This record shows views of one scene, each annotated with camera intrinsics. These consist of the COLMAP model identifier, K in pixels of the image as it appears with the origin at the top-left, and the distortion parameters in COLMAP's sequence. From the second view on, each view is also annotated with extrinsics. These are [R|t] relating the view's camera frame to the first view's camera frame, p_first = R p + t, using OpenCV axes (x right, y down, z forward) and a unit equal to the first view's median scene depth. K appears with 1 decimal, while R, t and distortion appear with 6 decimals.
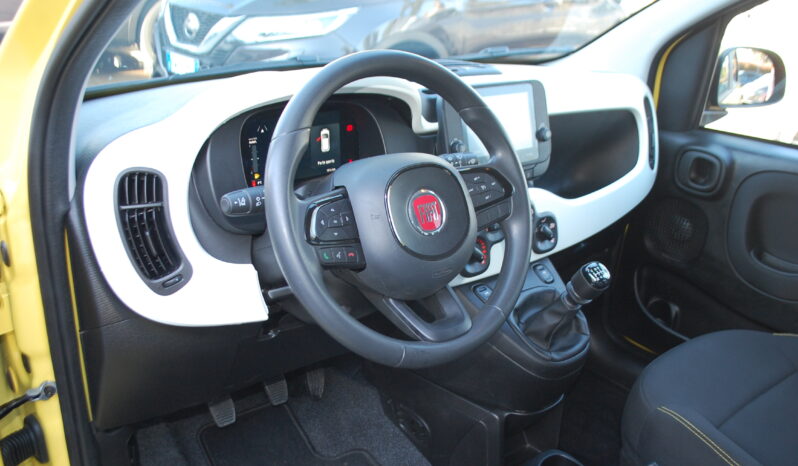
lens RADIAL K [[742.6, 0, 398.4], [0, 742.6, 232.2], [0, 0, 1]] dist [0.101911, 0.000370]
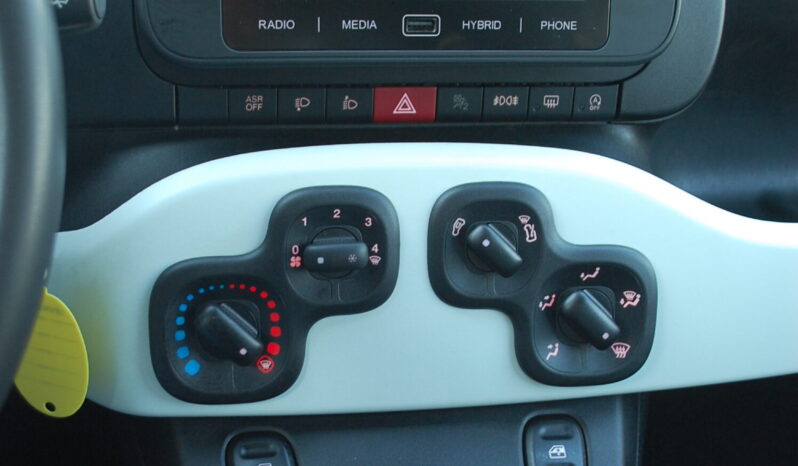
lens RADIAL K [[1262.5, 0, 399.0], [0, 1262.5, 233.0], [0, 0, 1]] dist [-0.006032, -0.007960]
pose [[0.857112, 0.228943, -0.461459, 0.377858], [-0.202465, 0.973438, 0.106894, -0.071747], [0.473675, 0.001809, 0.880698, 0.602880]]
